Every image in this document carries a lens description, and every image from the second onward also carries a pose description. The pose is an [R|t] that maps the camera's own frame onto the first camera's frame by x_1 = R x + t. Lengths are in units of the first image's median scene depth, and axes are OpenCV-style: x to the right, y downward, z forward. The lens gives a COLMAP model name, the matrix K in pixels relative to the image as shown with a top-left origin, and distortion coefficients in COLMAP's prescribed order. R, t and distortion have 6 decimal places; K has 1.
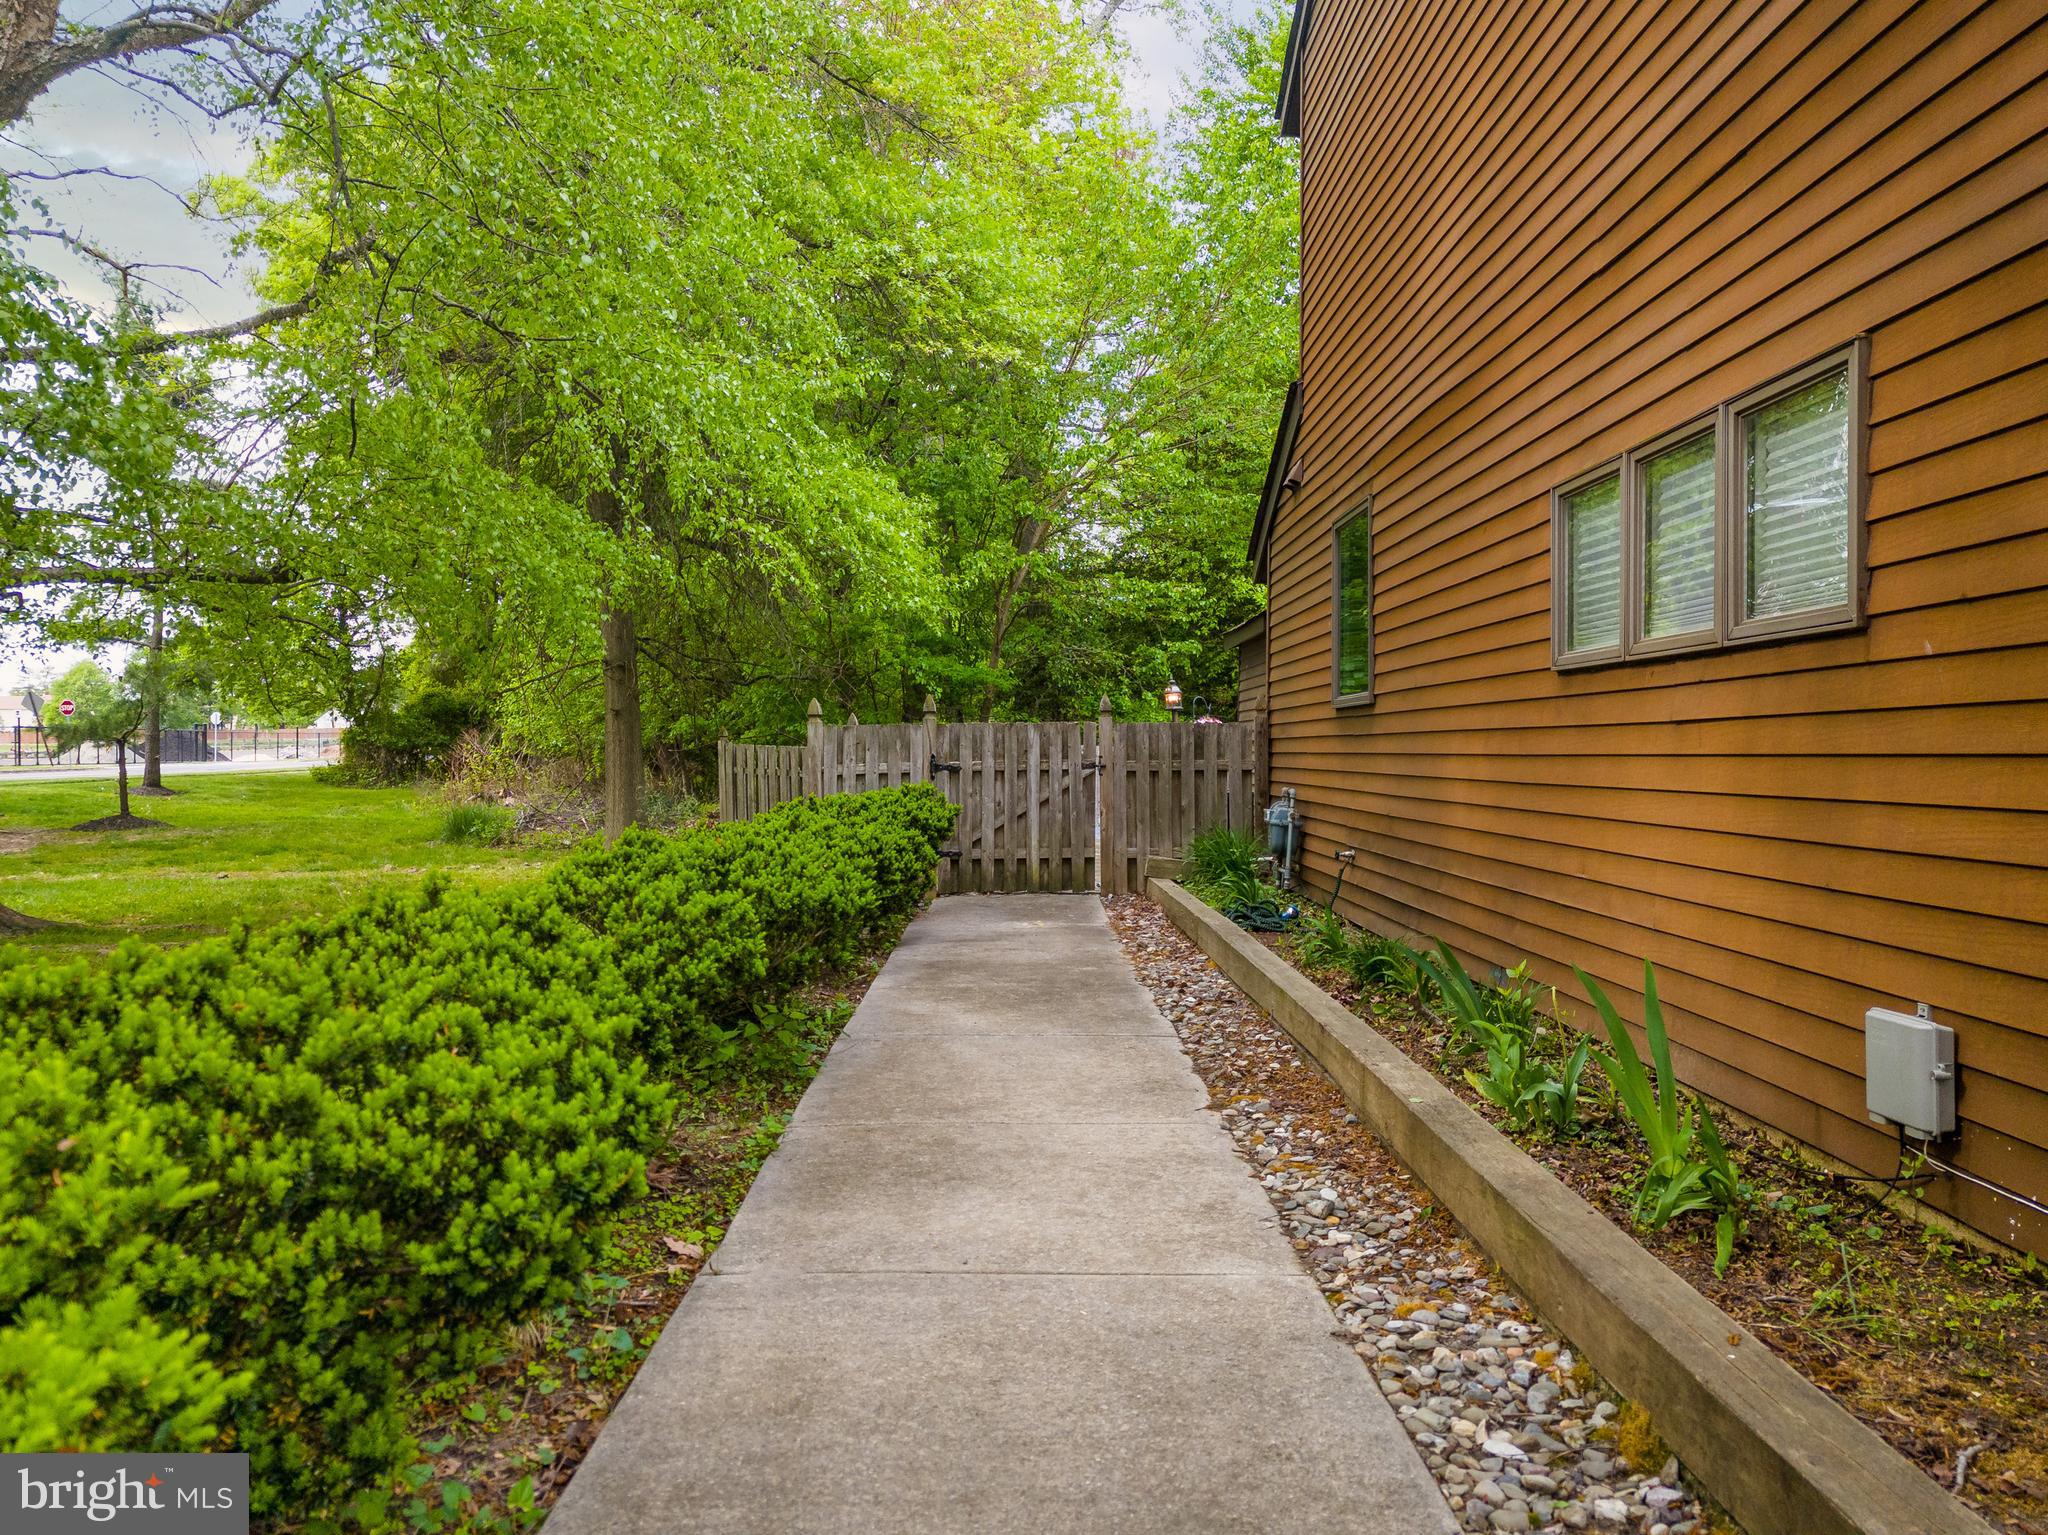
lens RADIAL K [[1527.7, 0, 1110.2], [0, 1527.7, 773.4], [0, 0, 1]] dist [0.003367, -0.000917]
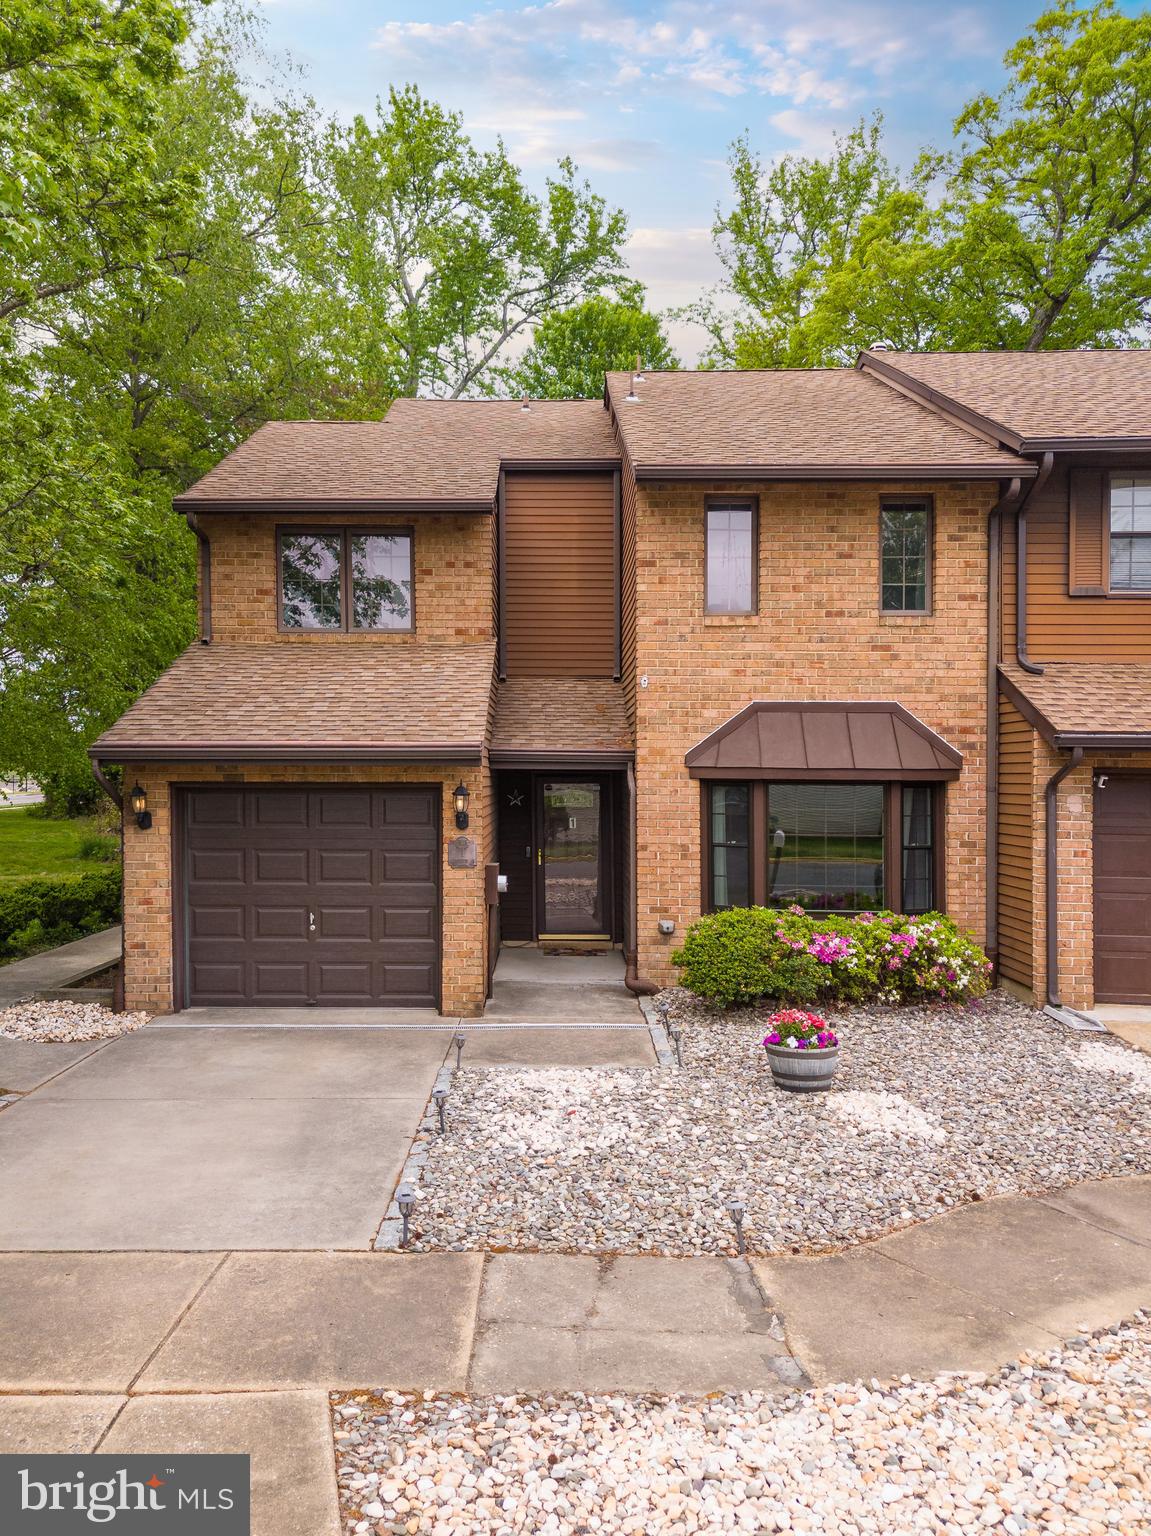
lens RADIAL K [[1145.1, 0, 509.3], [0, 1145.1, 802.8], [0, 0, 1]] dist [0.053598, 0.006117]
pose [[0.995091, 0.001664, -0.098946, 0.215113], [-0.000717, 0.999954, 0.009603, -0.034746], [0.098958, -0.009485, 0.995046, -0.333118]]
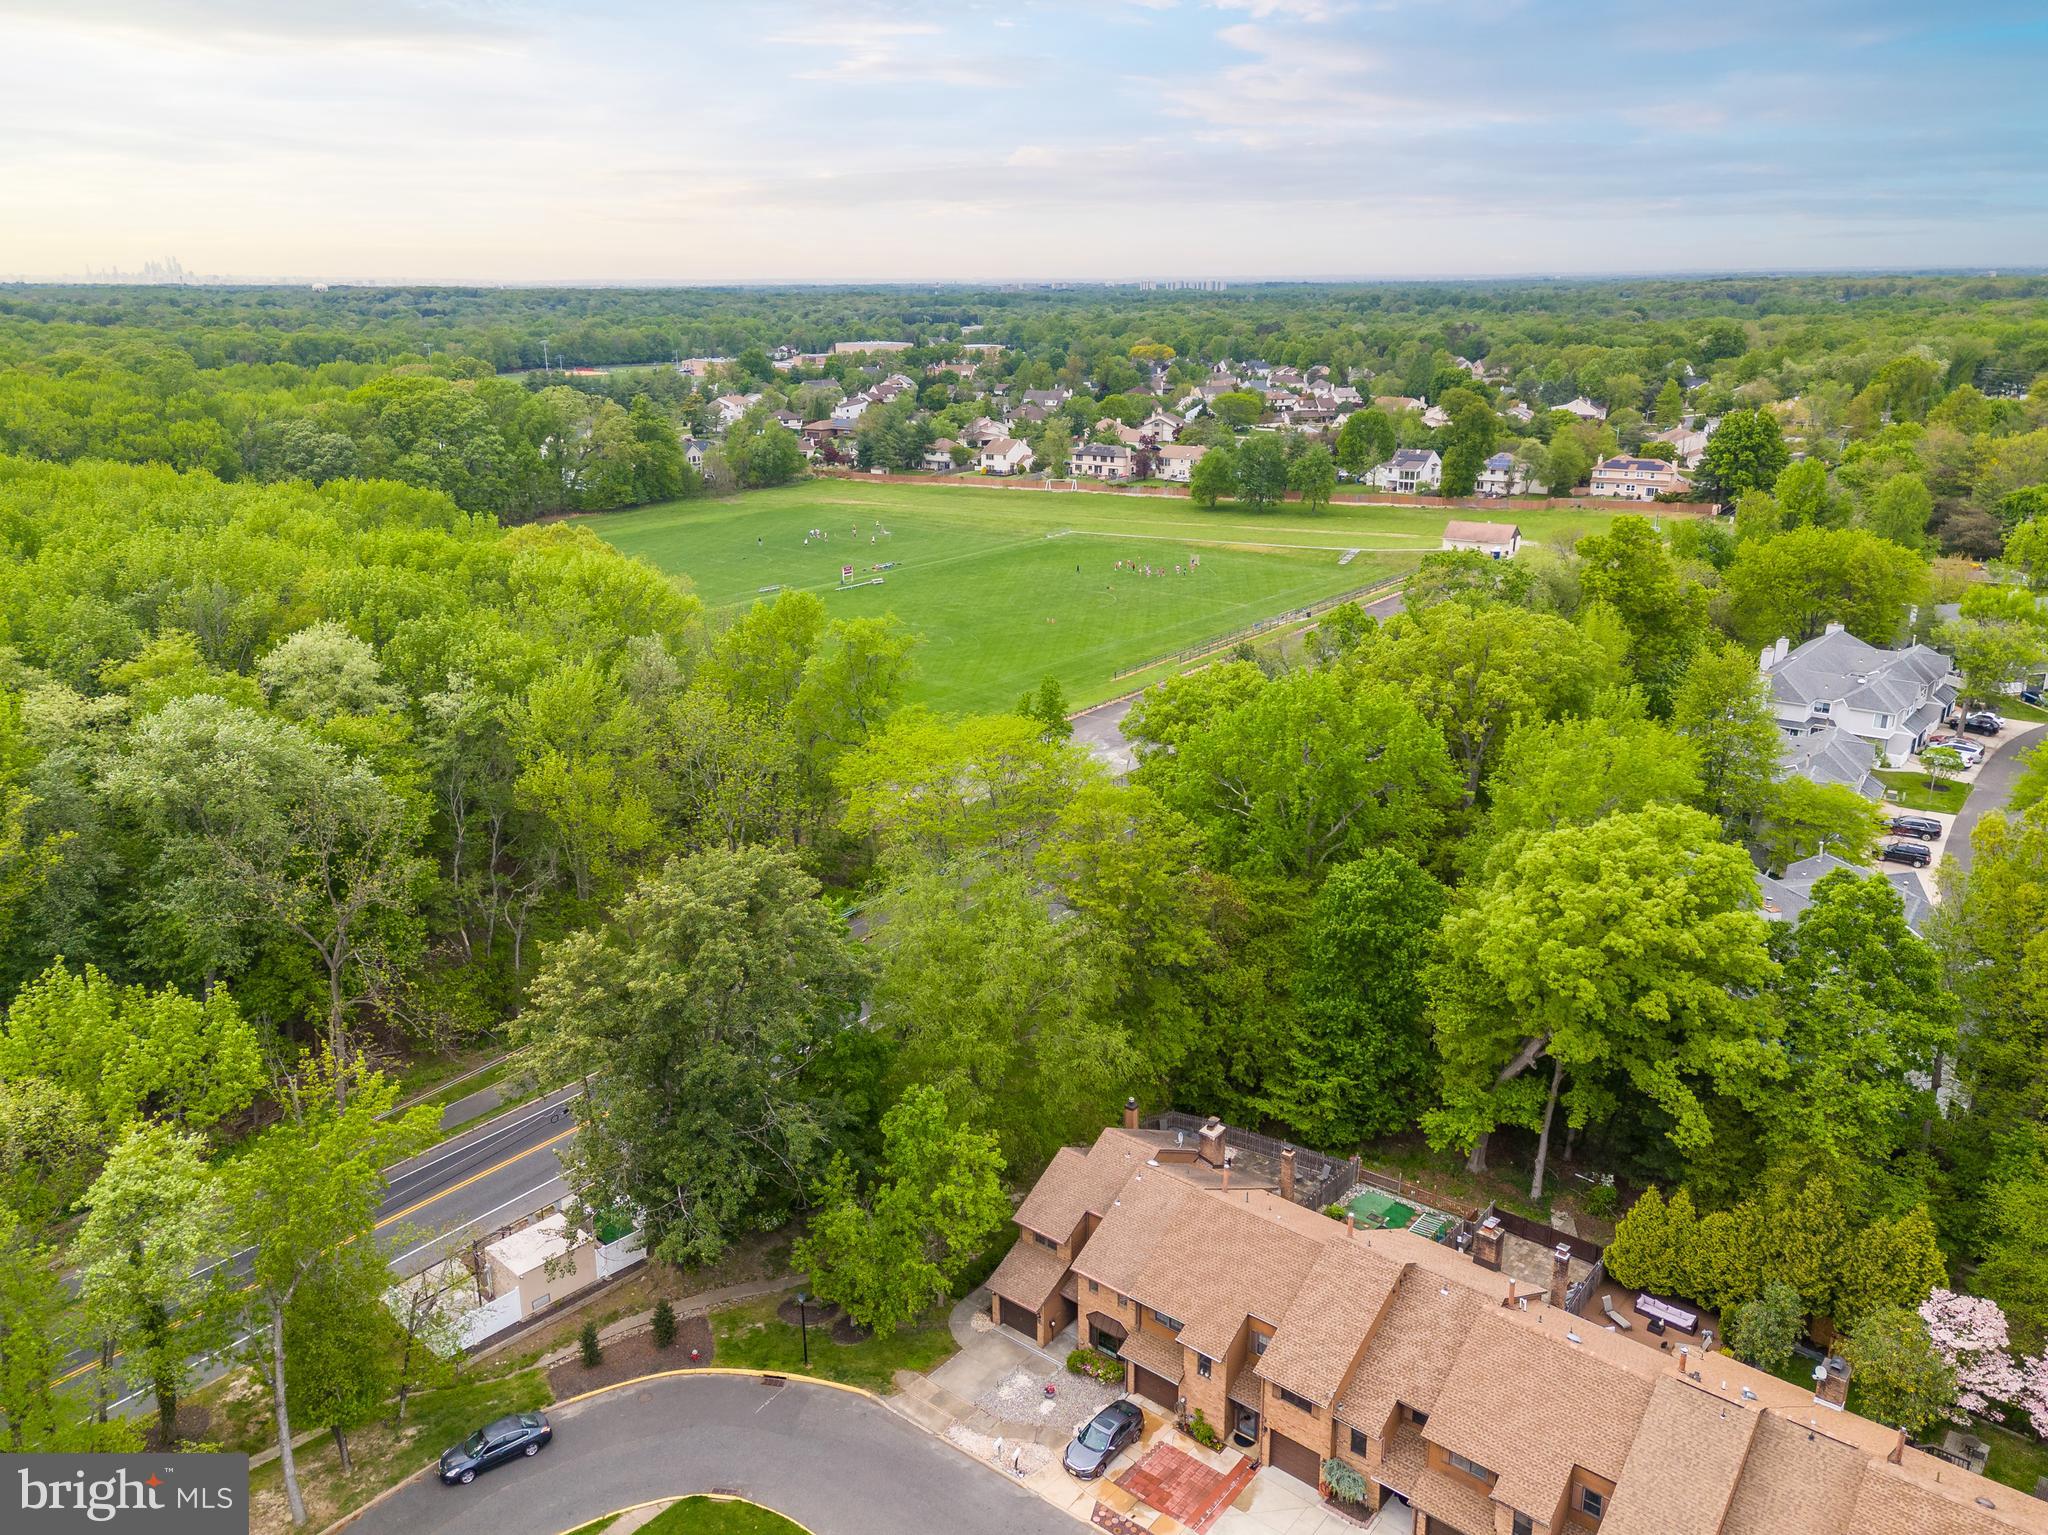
lens RADIAL K [[1497.3, 0, 1001.4], [0, 1497.3, 760.4], [0, 0, 1]] dist [0.057450, -0.003462]
pose [[0.721904, 0.185406, -0.666693, 1.627632], [0.007318, 0.961339, 0.275270, -1.613209], [0.691954, -0.203598, 0.692638, -1.583291]]
